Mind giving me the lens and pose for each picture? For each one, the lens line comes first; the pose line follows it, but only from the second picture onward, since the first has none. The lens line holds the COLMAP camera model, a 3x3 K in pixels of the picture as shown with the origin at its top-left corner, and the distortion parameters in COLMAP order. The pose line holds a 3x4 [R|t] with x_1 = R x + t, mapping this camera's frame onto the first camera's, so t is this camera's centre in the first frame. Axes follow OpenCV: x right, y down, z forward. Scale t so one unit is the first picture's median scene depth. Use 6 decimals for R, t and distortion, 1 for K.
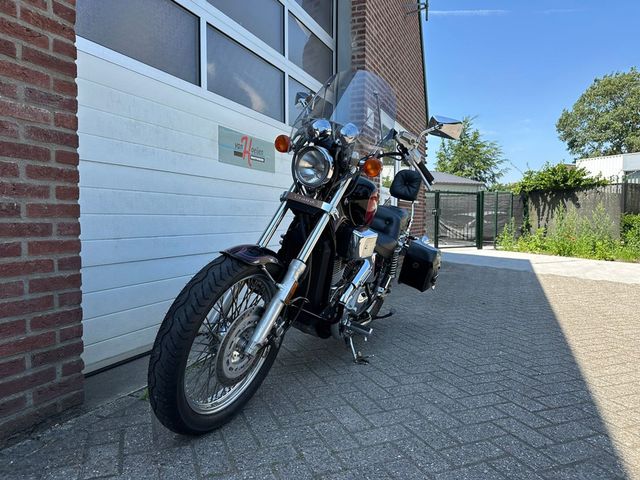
lens RADIAL K [[451.5, 0, 319.7], [0, 451.5, 241.7], [0, 0, 1]] dist [0.037603, -0.050177]
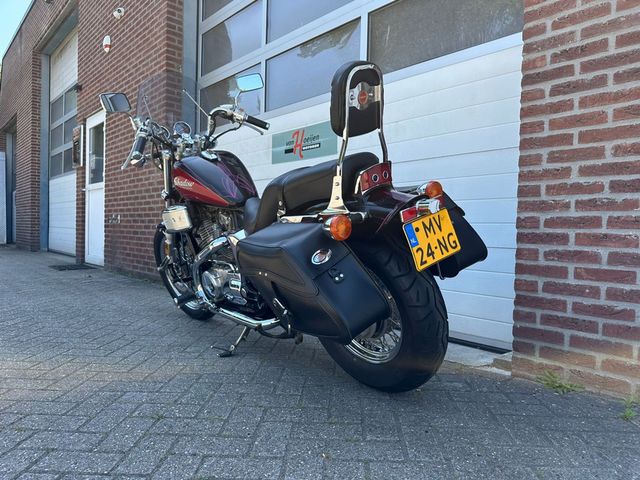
lens RADIAL K [[452.5, 0, 325.7], [0, 452.5, 243.7], [0, 0, 1]] dist [0.000794, -0.006640]
pose [[-0.416433, 0.008700, -0.909125, 1.231473], [-0.074570, 0.996258, 0.043692, -0.040012], [0.906103, 0.085988, -0.414226, 2.467921]]
